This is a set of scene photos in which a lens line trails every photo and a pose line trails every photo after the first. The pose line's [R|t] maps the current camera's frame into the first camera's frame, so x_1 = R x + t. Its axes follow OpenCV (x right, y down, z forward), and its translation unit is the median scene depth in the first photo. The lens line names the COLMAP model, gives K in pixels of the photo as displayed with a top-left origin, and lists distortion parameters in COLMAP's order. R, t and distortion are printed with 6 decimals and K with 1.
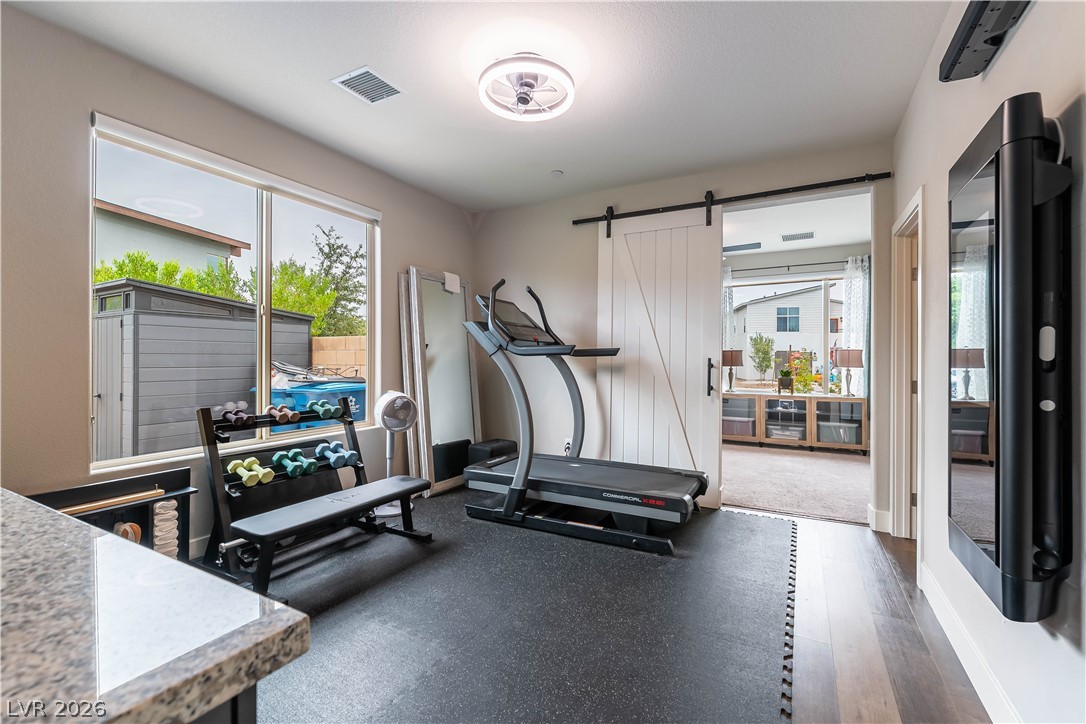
lens RADIAL K [[479.7, 0, 540.7], [0, 479.7, 359.8], [0, 0, 1]] dist [-0.002258, -0.000997]
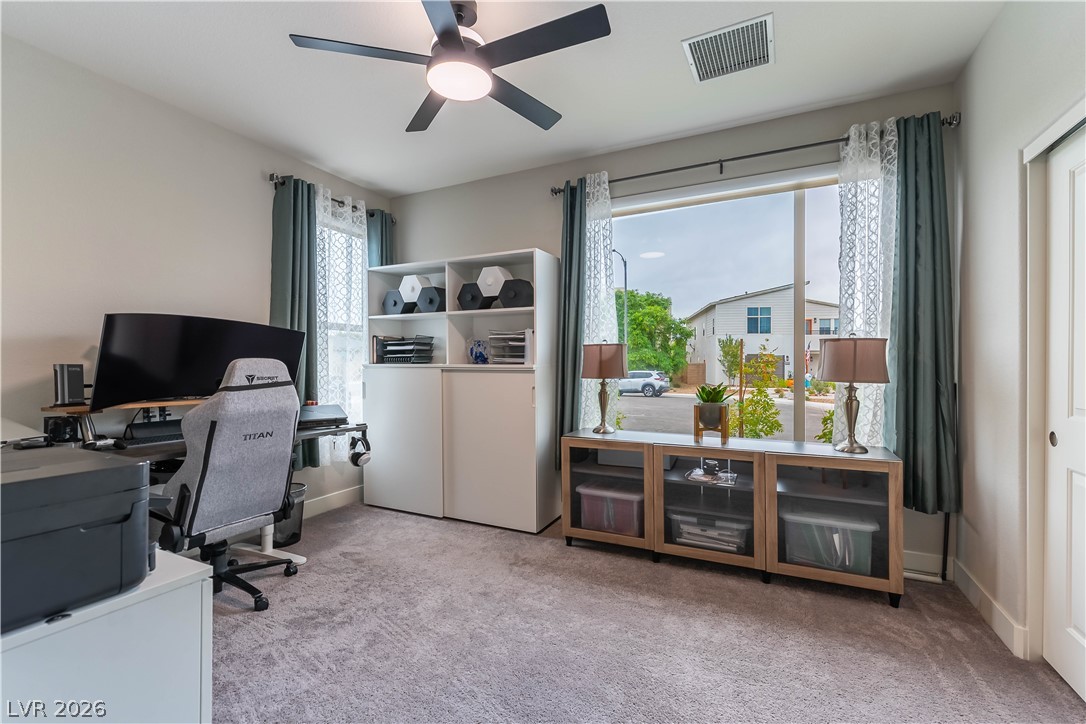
lens RADIAL K [[479.7, 0, 544.2], [0, 479.7, 363.7], [0, 0, 1]] dist [-0.002258, -0.000997]
pose [[0.998829, 0.000296, 0.048372, 0.336647], [-0.000289, 1.000000, -0.000160, -0.000307], [-0.048372, 0.000146, 0.998829, 0.566230]]
